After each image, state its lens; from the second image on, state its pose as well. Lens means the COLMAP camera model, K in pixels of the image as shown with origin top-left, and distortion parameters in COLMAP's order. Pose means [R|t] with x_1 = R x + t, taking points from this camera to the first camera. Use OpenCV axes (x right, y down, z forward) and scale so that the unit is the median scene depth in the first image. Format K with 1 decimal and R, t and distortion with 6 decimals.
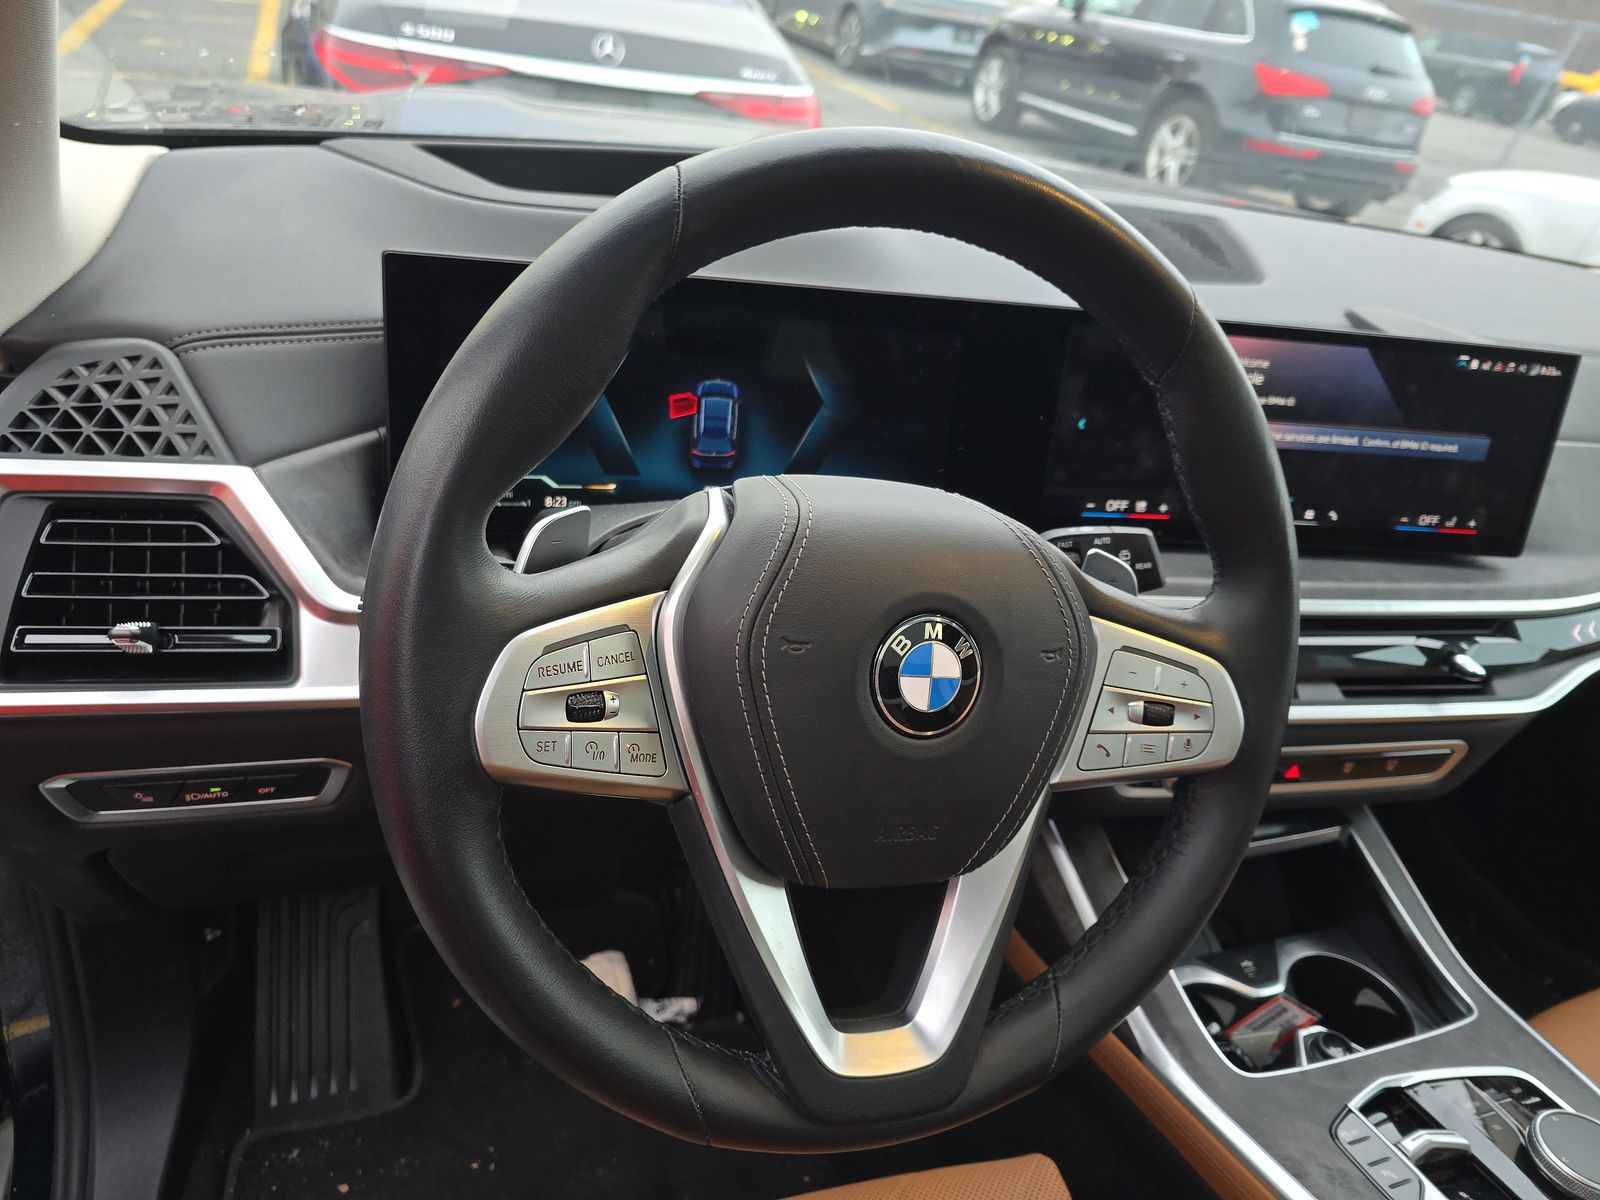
lens RADIAL K [[1066.4, 0, 800.0], [0, 1066.4, 600.0], [0, 0, 1]] dist [-0.004548, -0.005943]
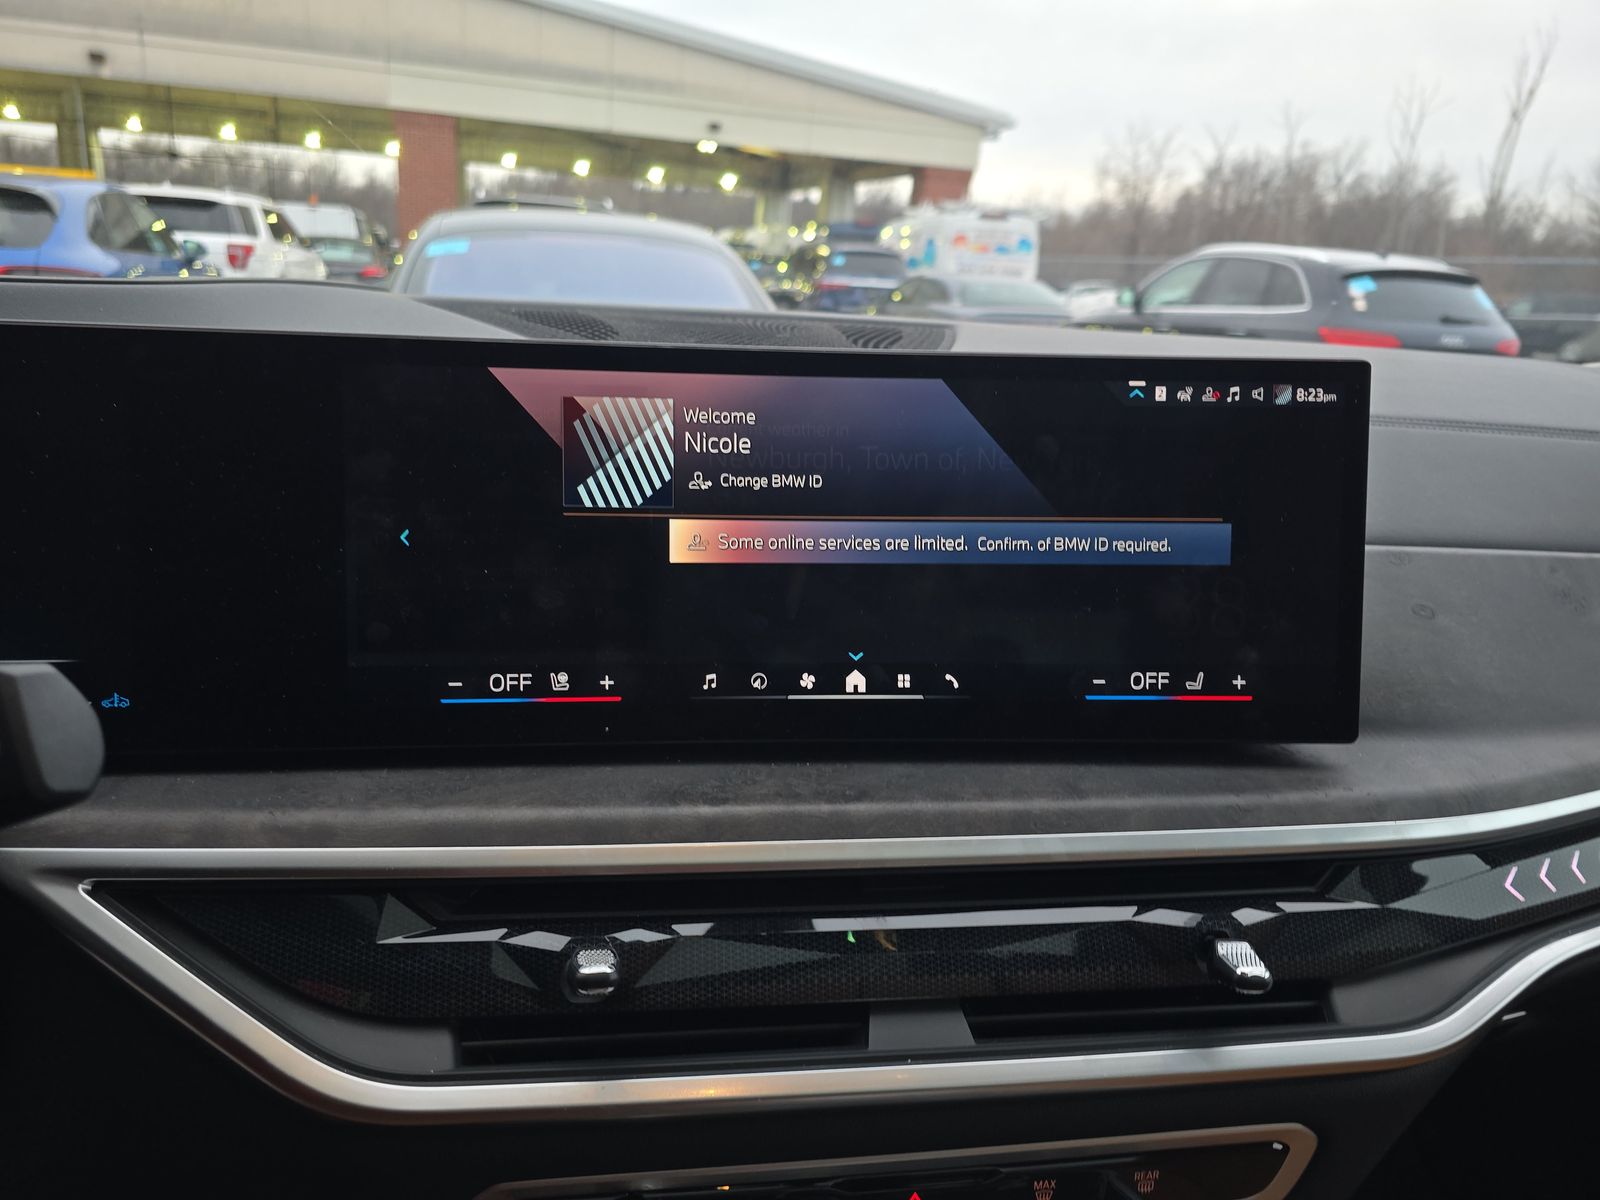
lens RADIAL K [[1066.4, 0, 800.0], [0, 1066.4, 600.0], [0, 0, 1]] dist [-0.004548, -0.005943]
pose [[0.989618, -0.077010, -0.121352, 0.502308], [0.040630, 0.959794, -0.277750, 0.029943], [0.137863, 0.269936, 0.952958, 0.465610]]
